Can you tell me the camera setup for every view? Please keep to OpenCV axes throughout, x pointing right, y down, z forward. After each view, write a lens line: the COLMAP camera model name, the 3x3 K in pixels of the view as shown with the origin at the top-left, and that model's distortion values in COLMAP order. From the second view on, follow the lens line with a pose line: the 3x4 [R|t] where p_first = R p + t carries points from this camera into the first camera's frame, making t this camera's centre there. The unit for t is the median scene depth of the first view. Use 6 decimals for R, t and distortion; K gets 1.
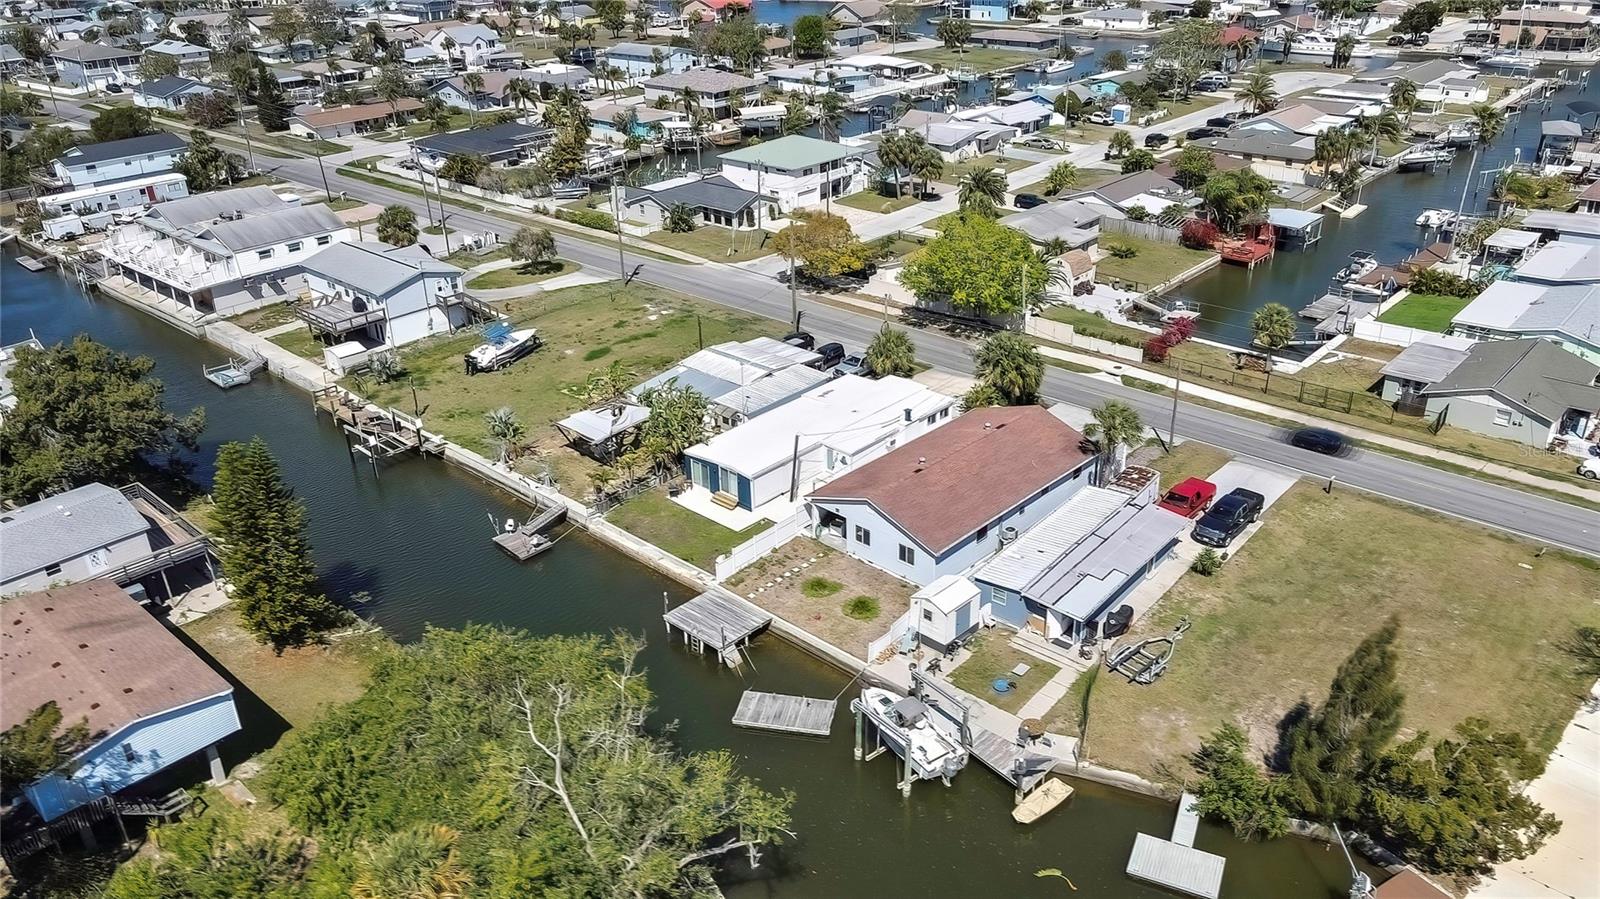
lens RADIAL K [[1187.2, 0, 800.0], [0, 1187.2, 449.5], [0, 0, 1]] dist [-0.003820, 0.053020]
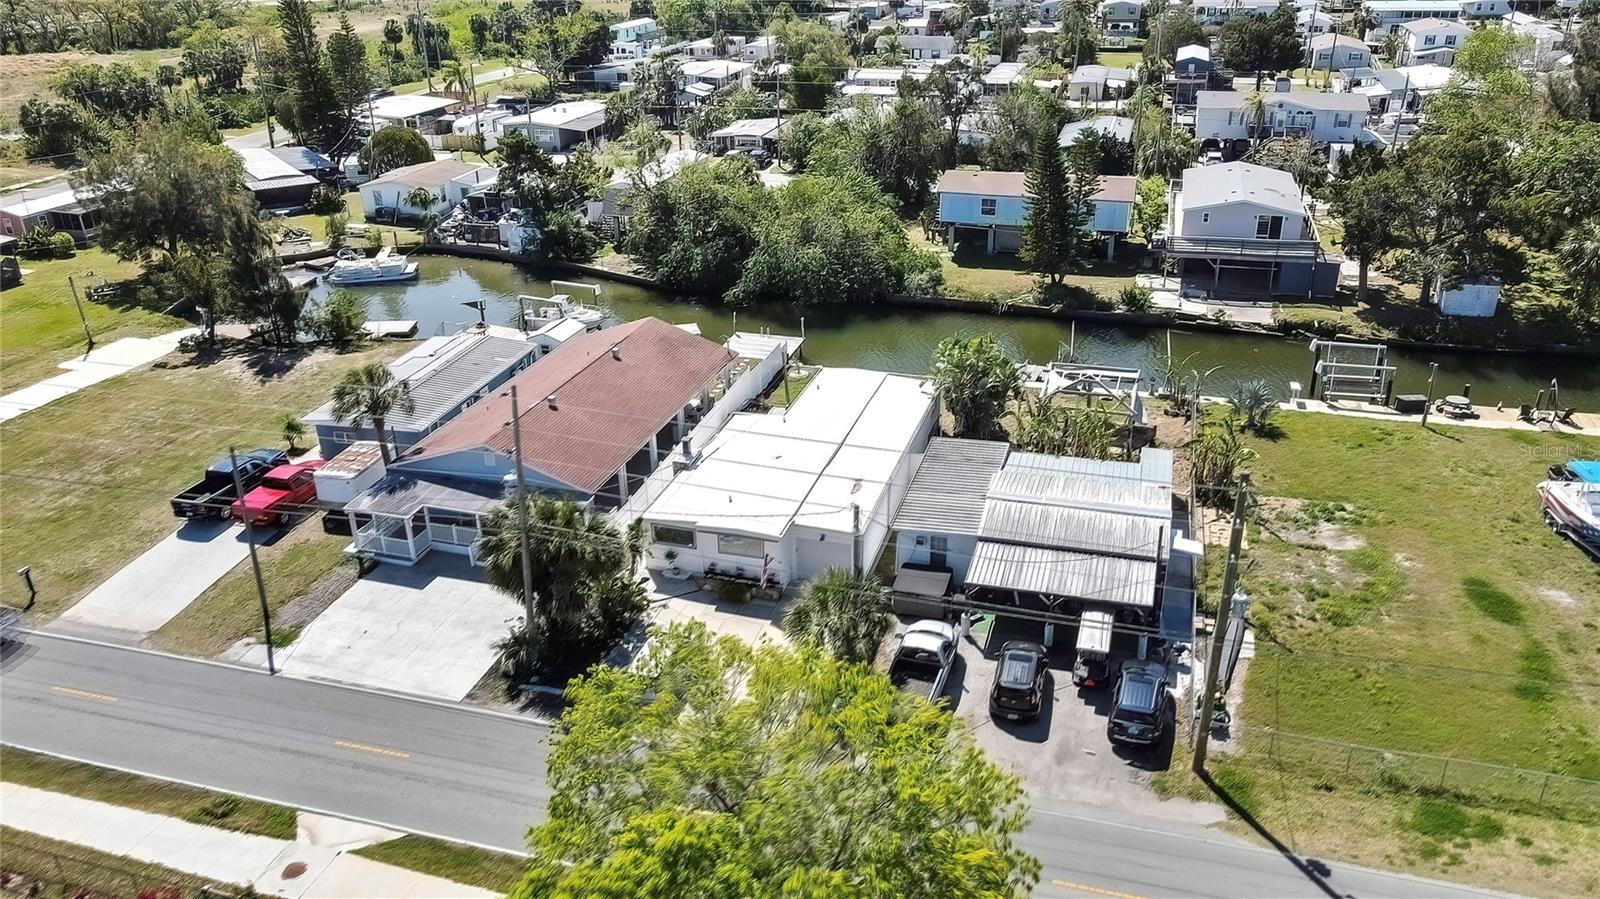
lens RADIAL K [[1187.2, 0, 800.0], [0, 1187.2, 449.5], [0, 0, 1]] dist [-0.003820, 0.053020]
pose [[-0.898233, 0.221848, -0.379422, 0.227403], [-0.153718, 0.650180, 0.744068, -0.419282], [0.411763, 0.726670, -0.549911, 1.110938]]
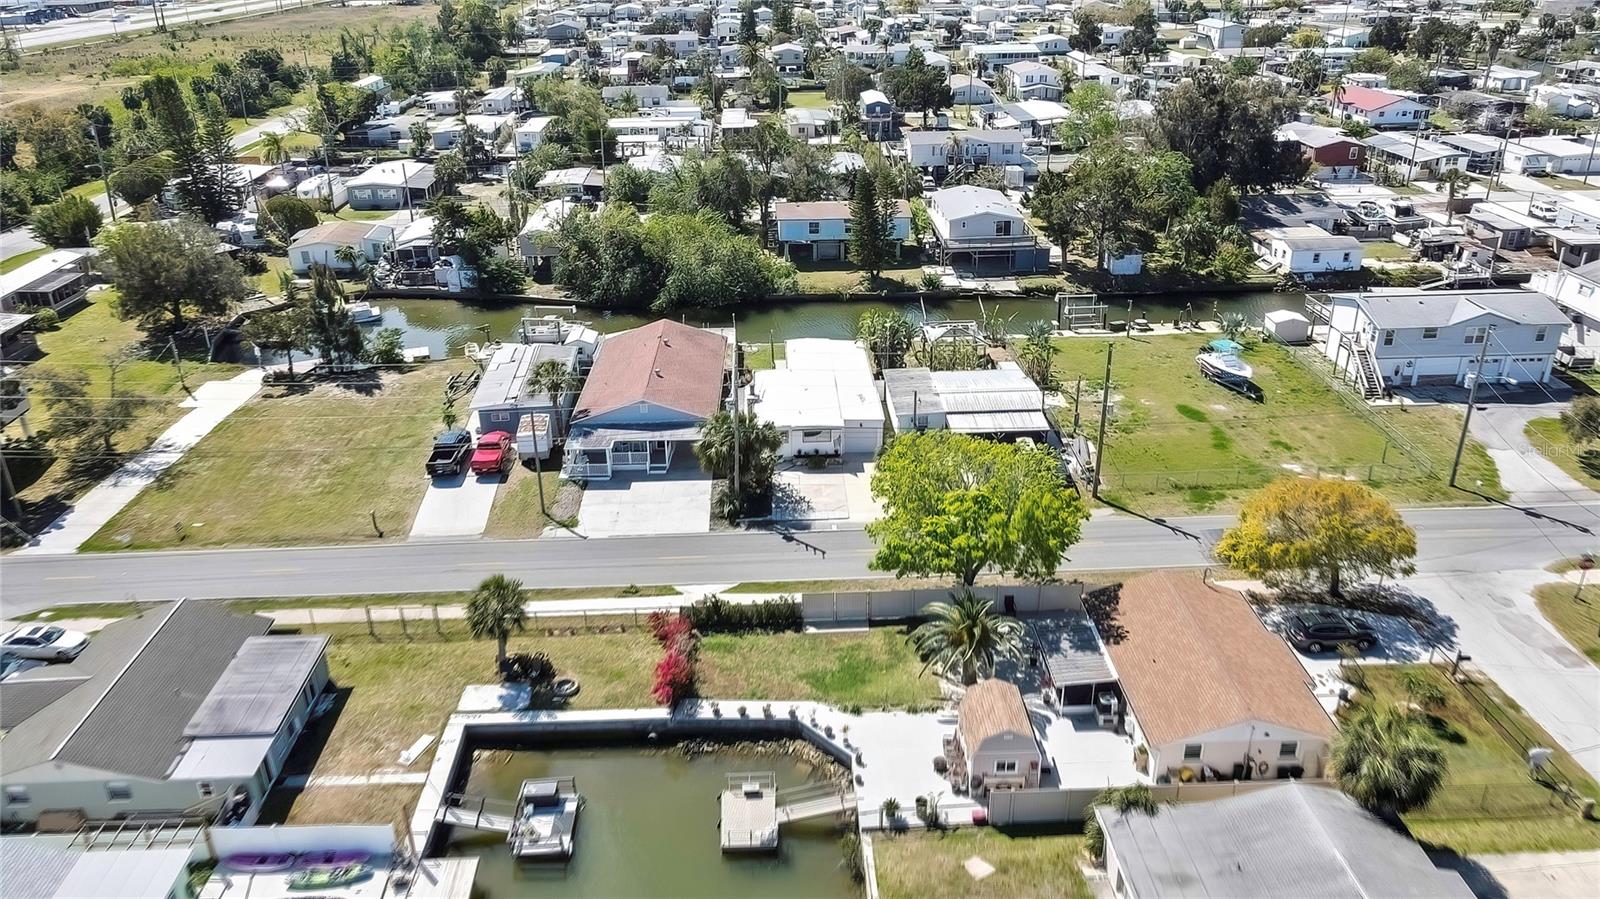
lens RADIAL K [[1187.2, 0, 800.0], [0, 1187.2, 449.5], [0, 0, 1]] dist [-0.003820, 0.053020]
pose [[-0.708568, 0.322781, -0.627490, 0.597855], [-0.278824, 0.688811, 0.669175, -0.573161], [0.648219, 0.649116, -0.398071, 1.191137]]
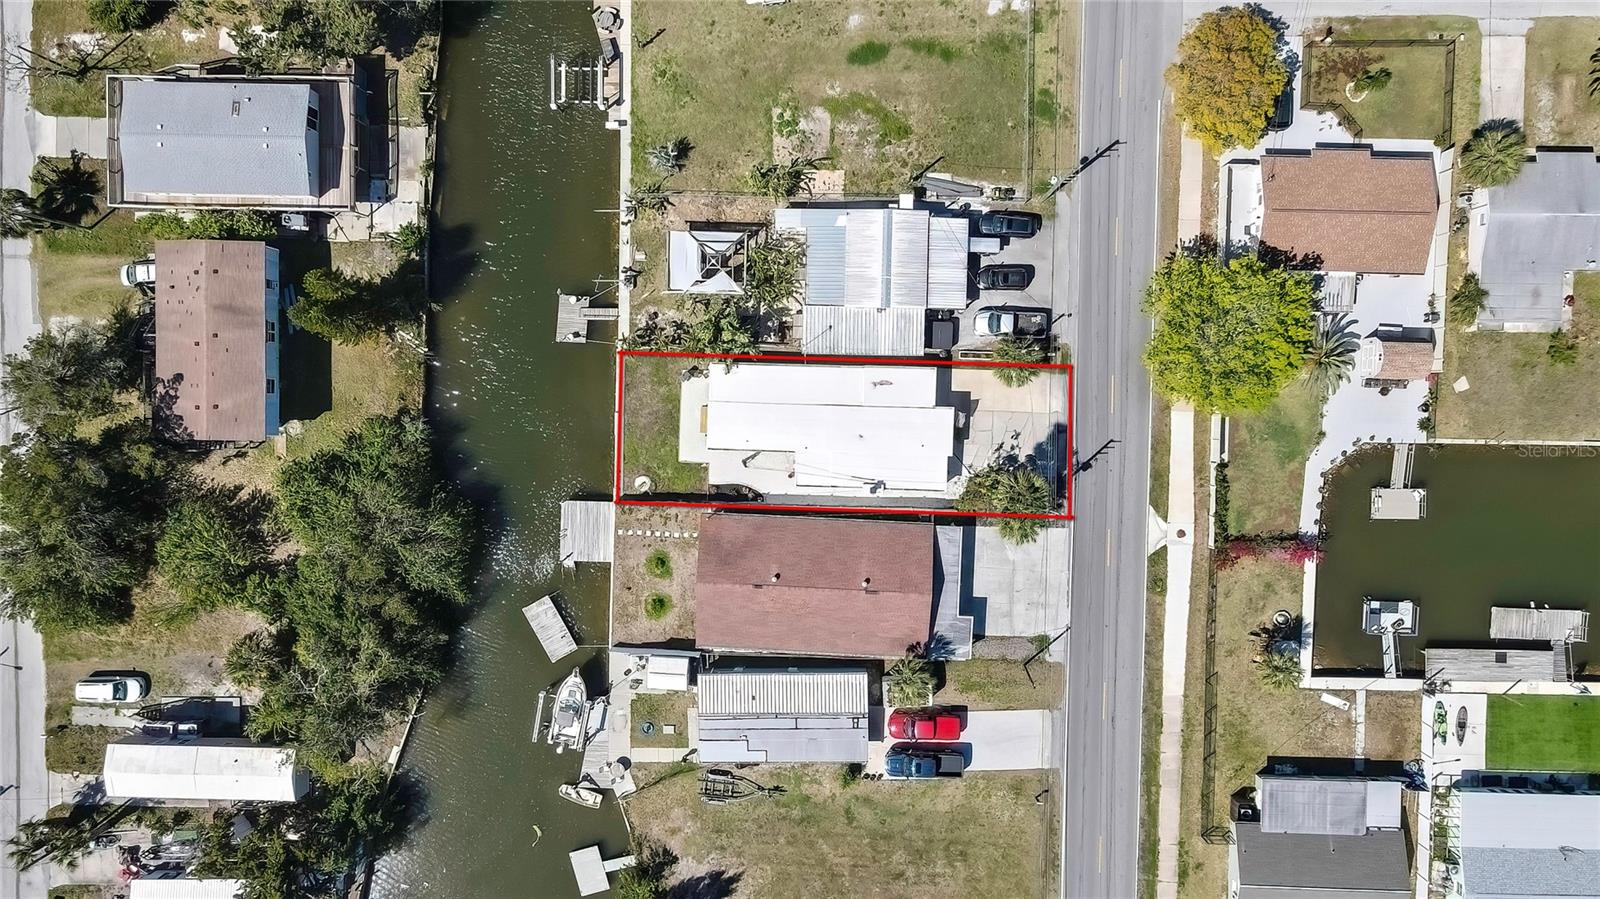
lens RADIAL K [[1187.2, 0, 800.0], [0, 1187.2, 449.5], [0, 0, 1]] dist [-0.003820, 0.053020]
pose [[0.661457, 0.749050, 0.037398, -0.017494], [-0.317341, 0.234354, 0.918898, -0.814367], [0.679536, -0.619679, 0.392719, 0.441834]]
